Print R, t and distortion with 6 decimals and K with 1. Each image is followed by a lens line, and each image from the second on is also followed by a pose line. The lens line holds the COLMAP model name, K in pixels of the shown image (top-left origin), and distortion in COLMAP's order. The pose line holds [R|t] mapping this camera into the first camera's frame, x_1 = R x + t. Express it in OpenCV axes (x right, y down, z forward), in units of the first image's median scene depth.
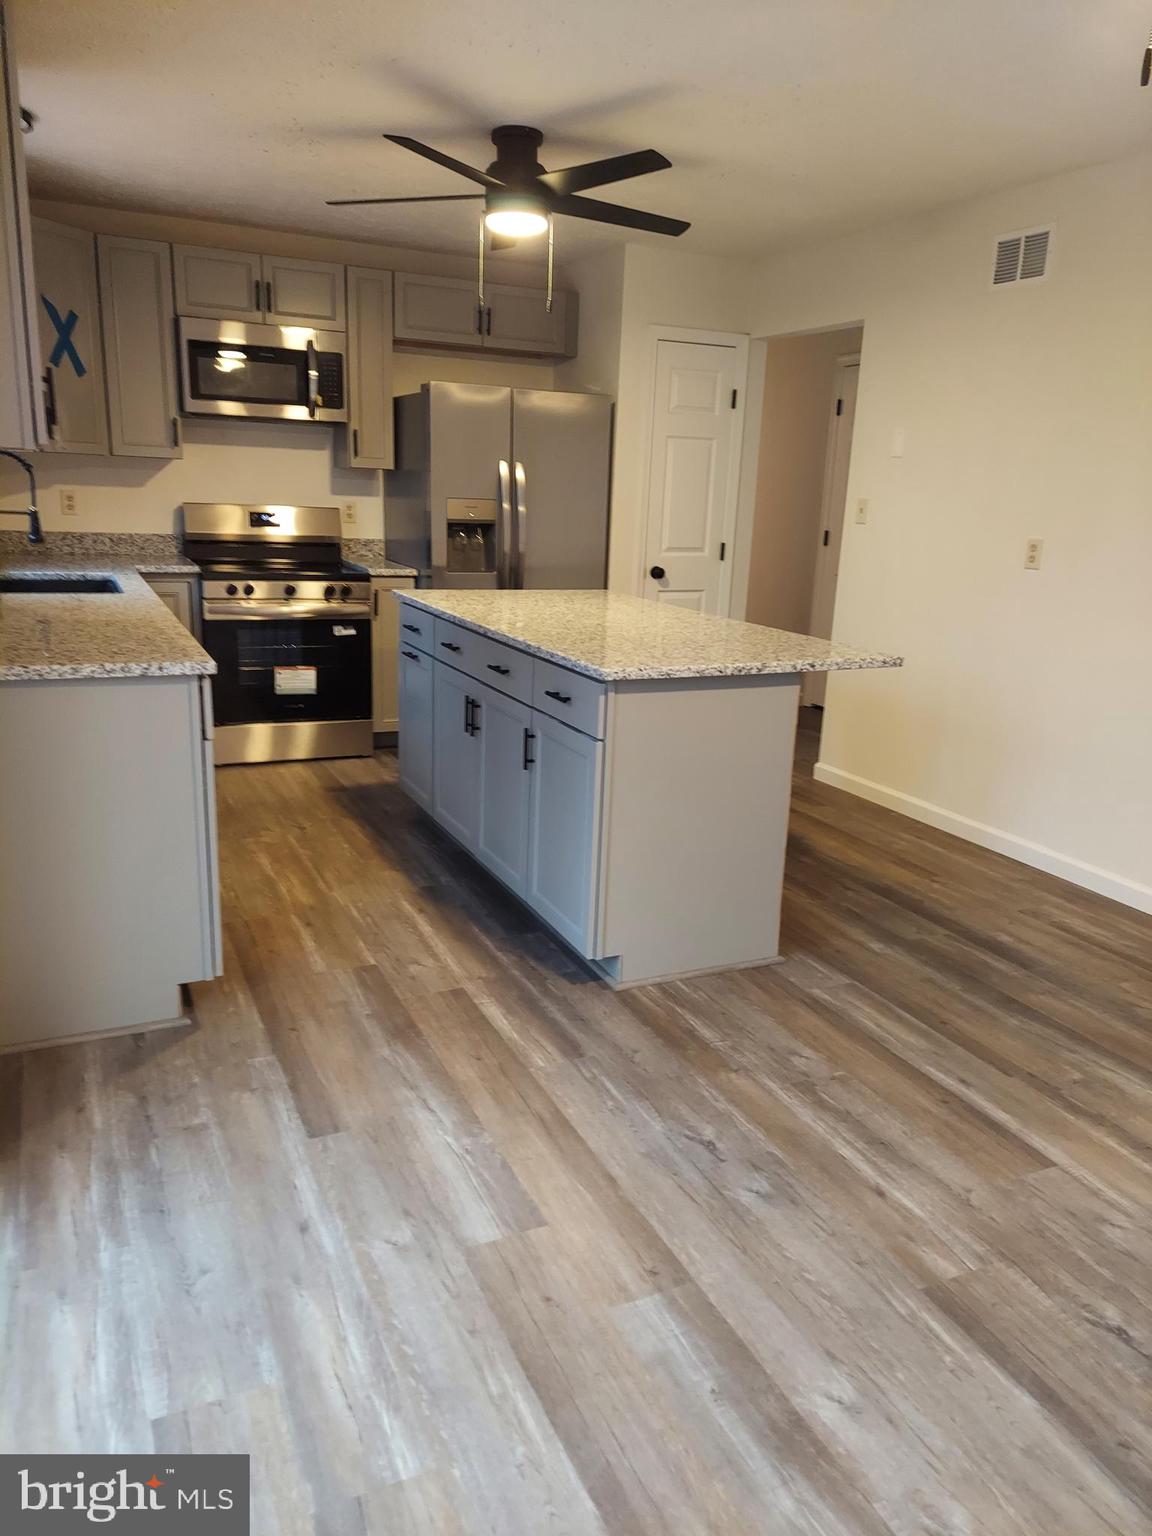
lens RADIAL K [[1101.6, 0, 580.9], [0, 1101.6, 763.0], [0, 0, 1]] dist [0.111449, -0.133393]
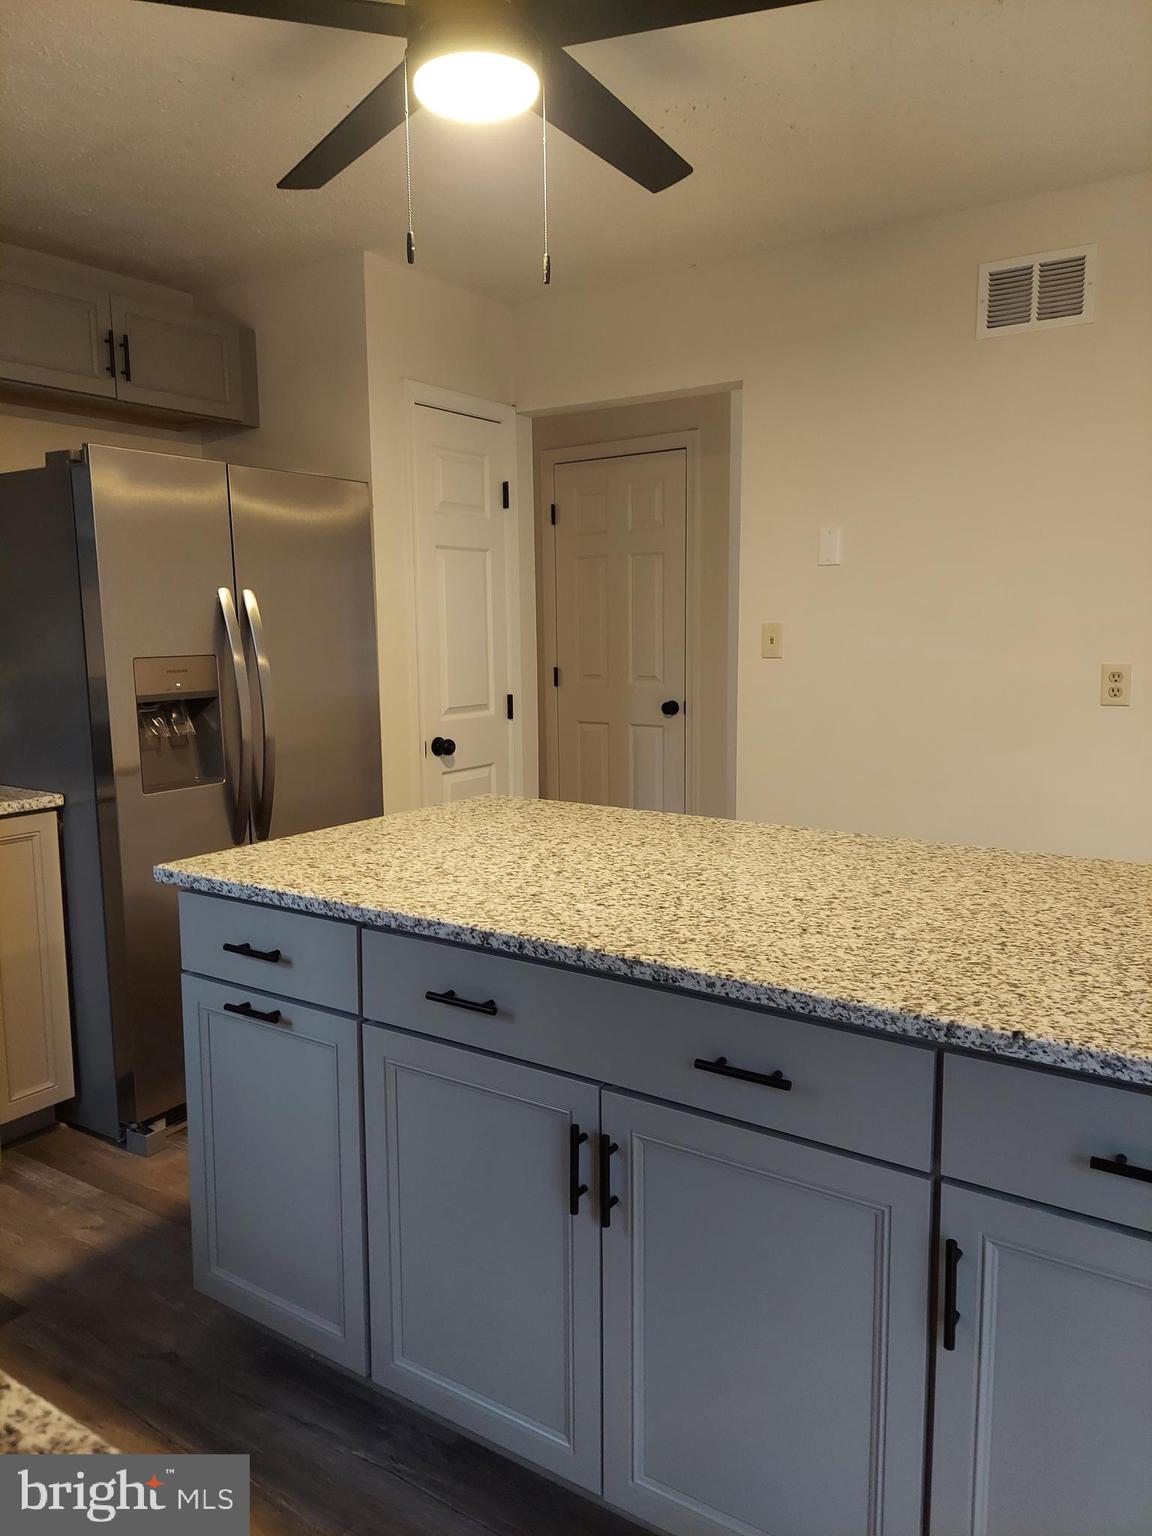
lens RADIAL K [[1101.6, 0, 580.9], [0, 1101.6, 763.0], [0, 0, 1]] dist [0.111449, -0.133393]
pose [[0.859379, -0.113112, 0.498672, -0.360989], [0.167037, 0.983825, -0.064702, -0.206300], [-0.483287, 0.138900, 0.864373, 0.762888]]
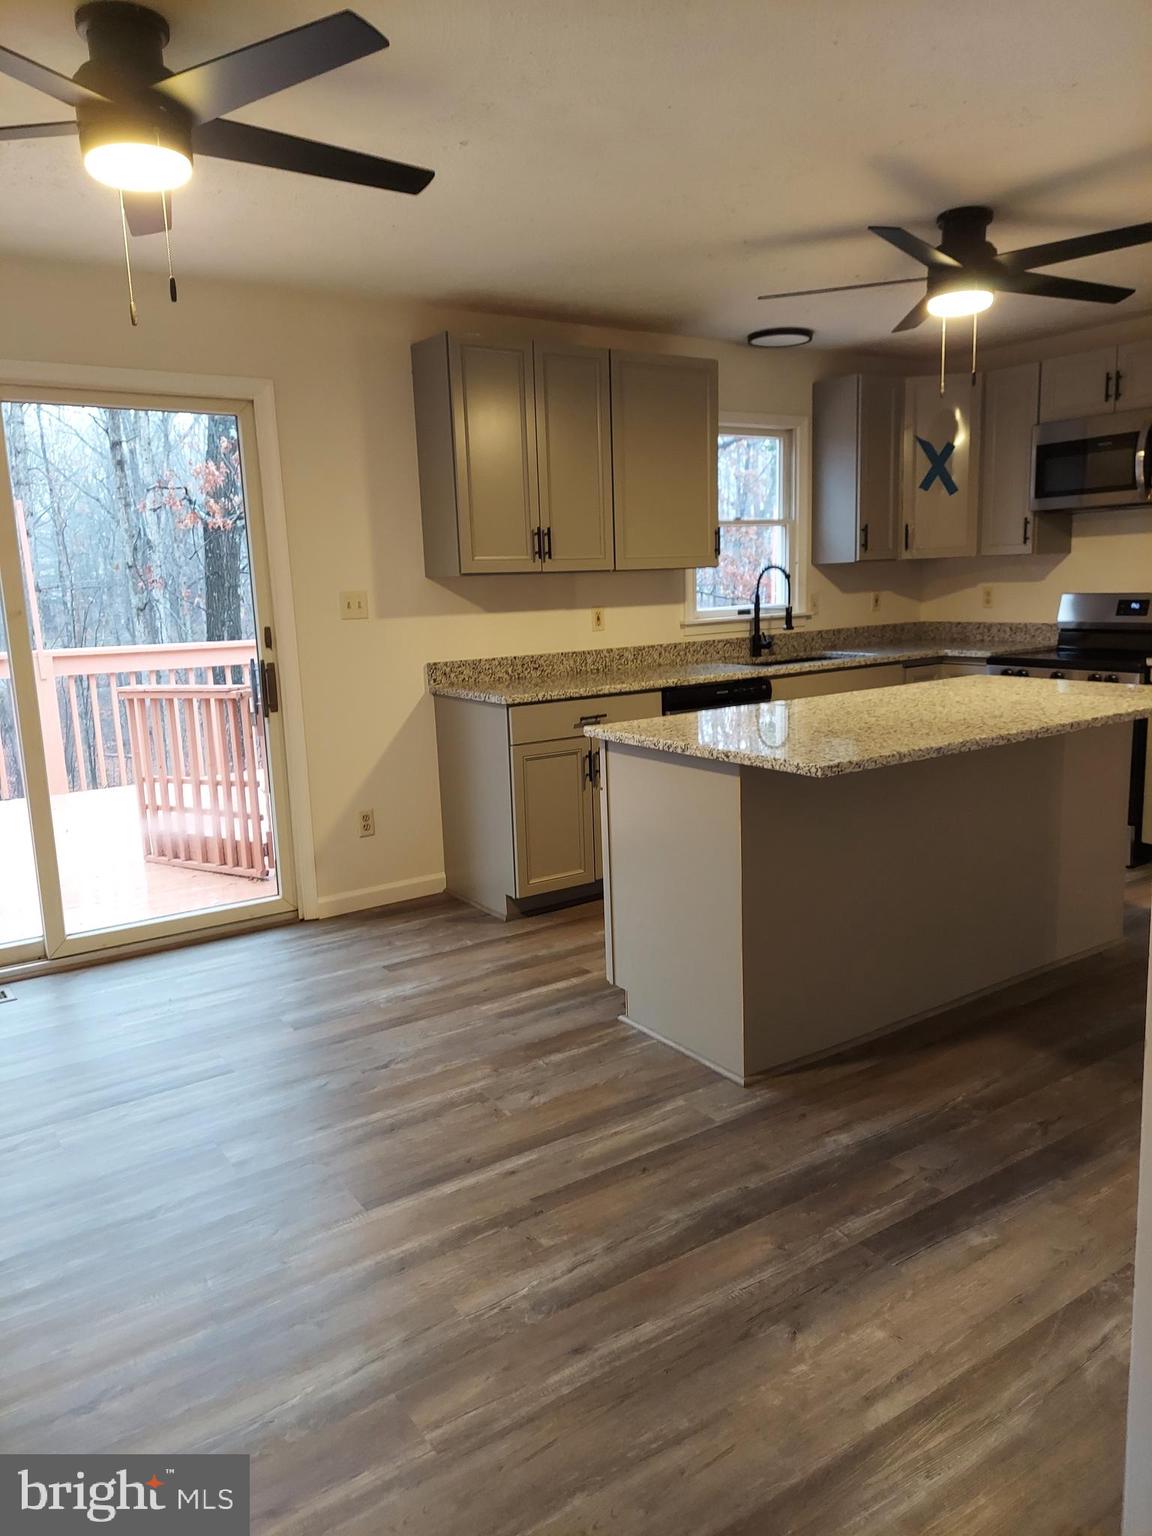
lens RADIAL K [[1094.5, 0, 579.3], [0, 1094.5, 771.3], [0, 0, 1]] dist [0.106993, -0.136647]
pose [[0.157358, 0.130664, -0.978859, 1.117805], [-0.204635, 0.974008, 0.097120, -0.143432], [0.966107, 0.185027, 0.180007, 0.735515]]
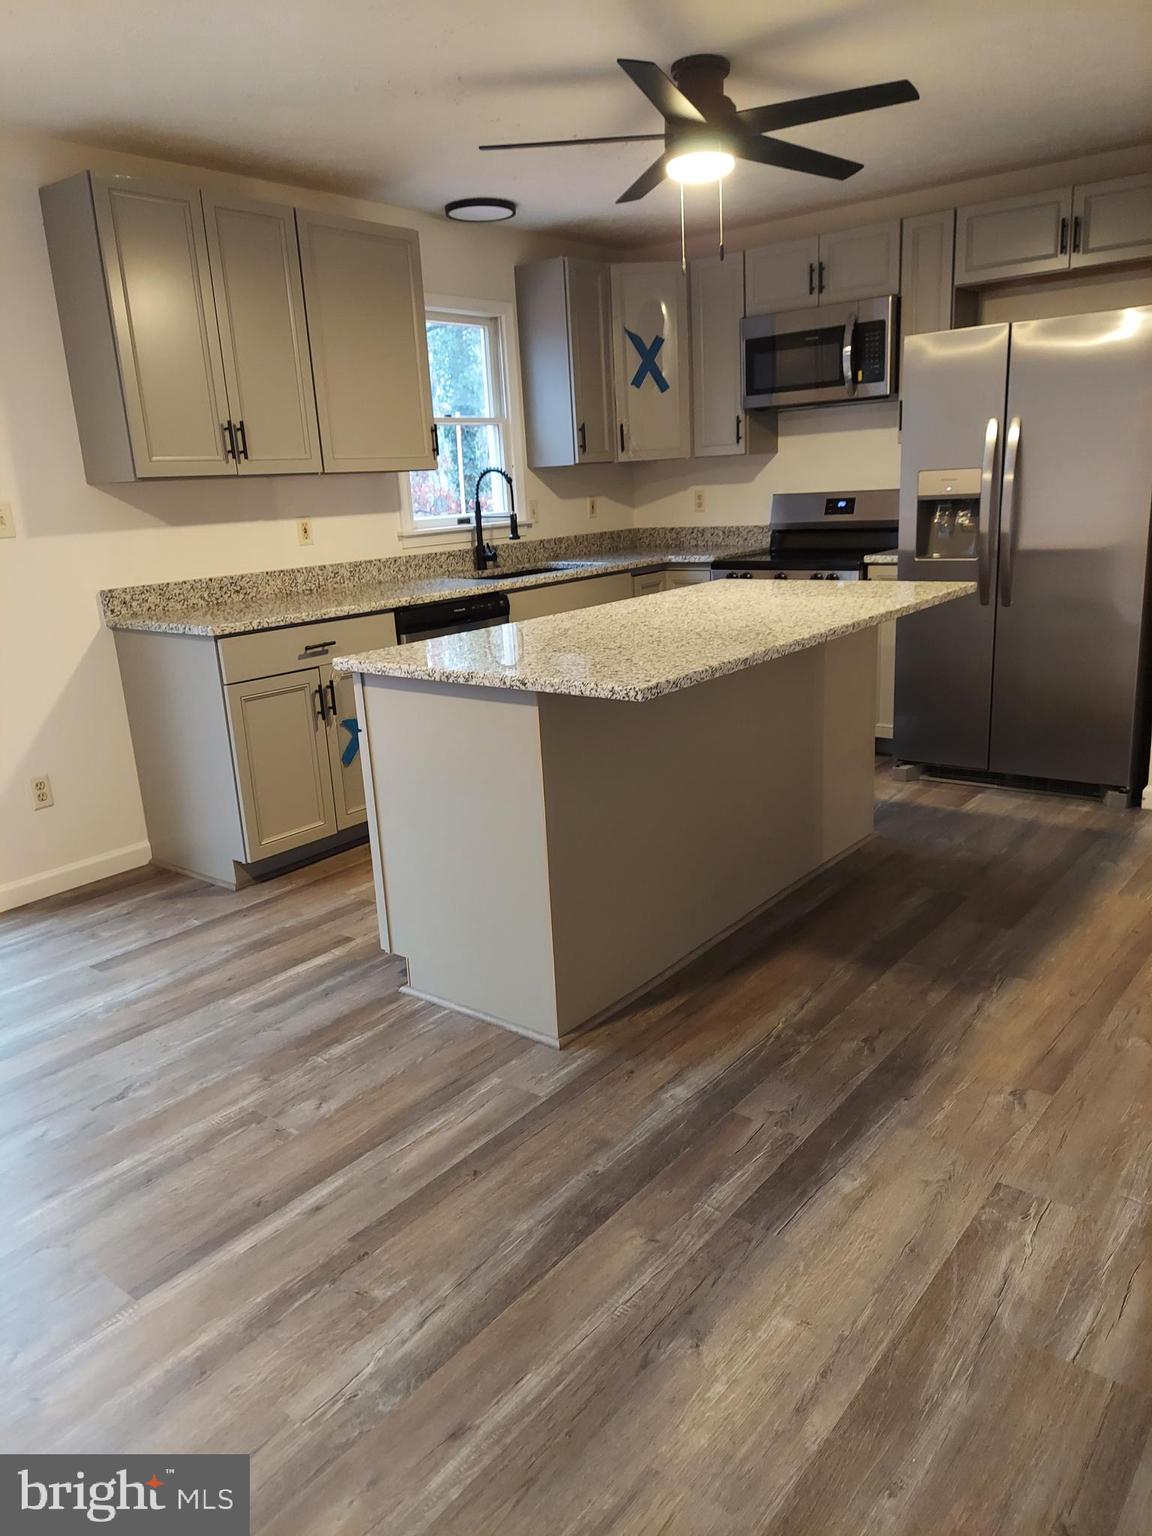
lens RADIAL K [[1094.5, 0, 579.3], [0, 1094.5, 771.3], [0, 0, 1]] dist [0.106993, -0.136647]
pose [[0.439390, 0.174015, -0.881280, 0.957379], [-0.154232, 0.981103, 0.116828, -0.127912], [0.884957, 0.084588, 0.457926, 0.697167]]
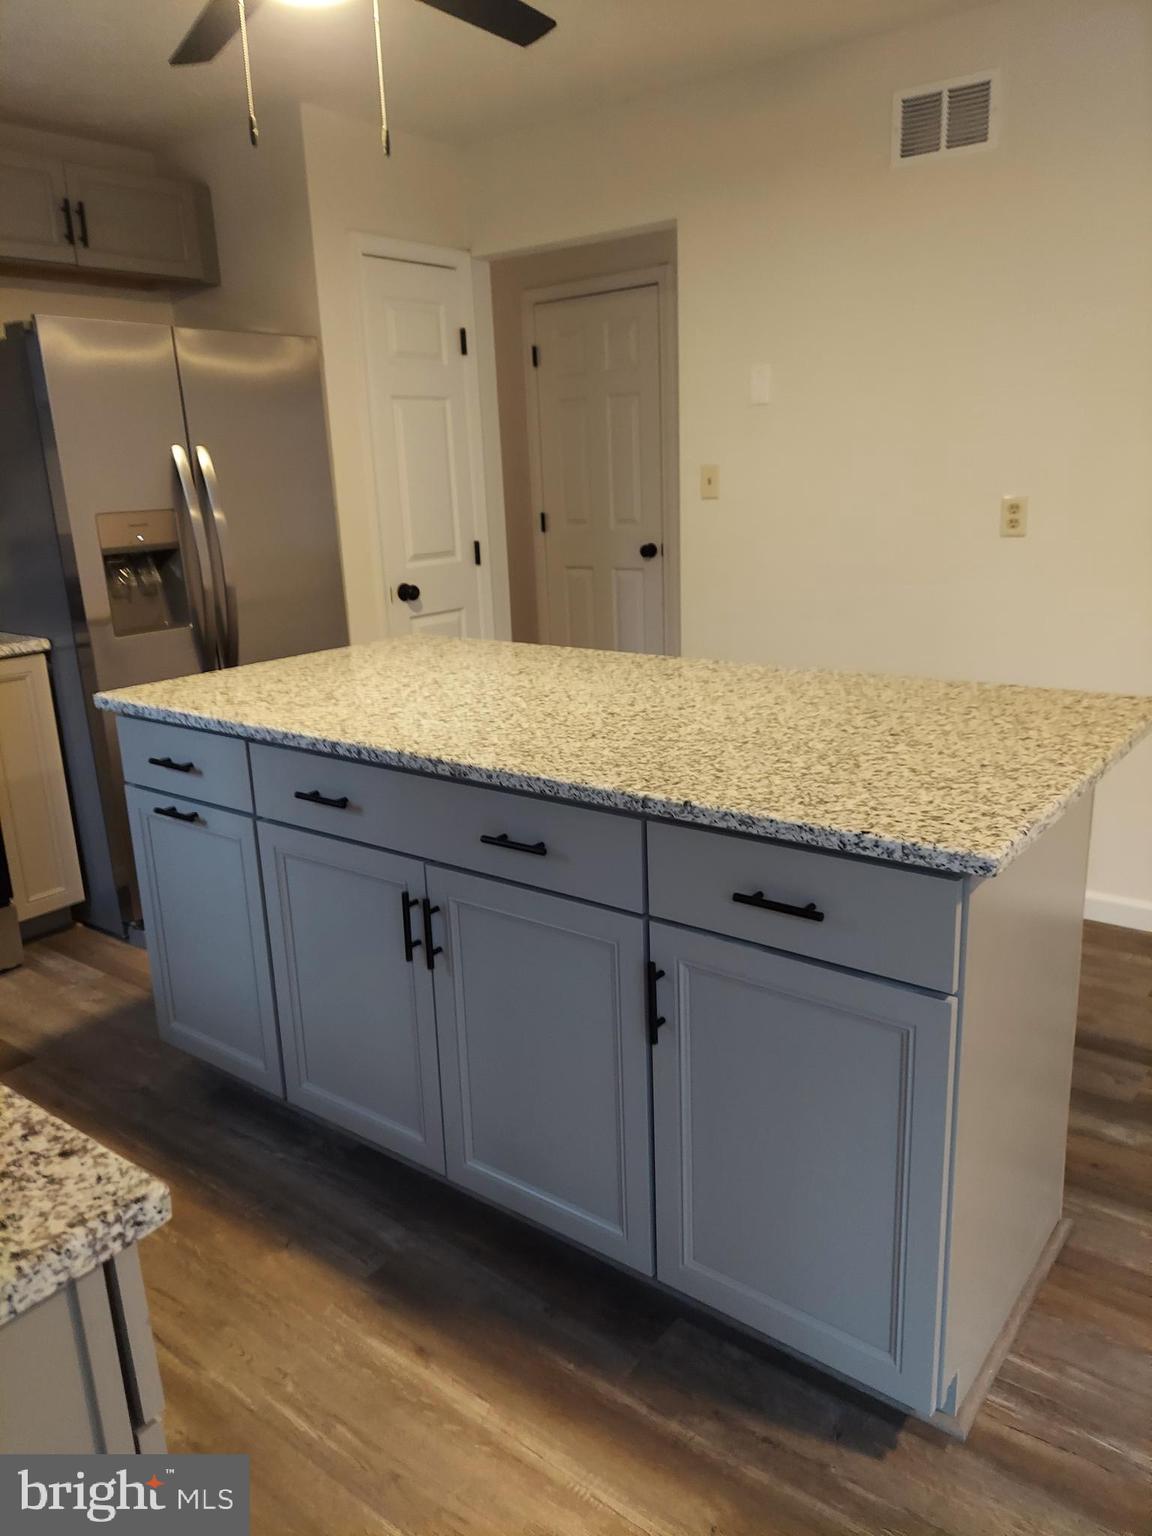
lens RADIAL K [[1105.5, 0, 580.3], [0, 1105.5, 764.3], [0, 0, 1]] dist [0.109808, -0.141137]
pose [[0.887101, -0.190433, 0.420460, -0.291275], [0.183018, 0.981377, 0.058344, -0.166947], [-0.423741, 0.025195, 0.905433, 0.611564]]
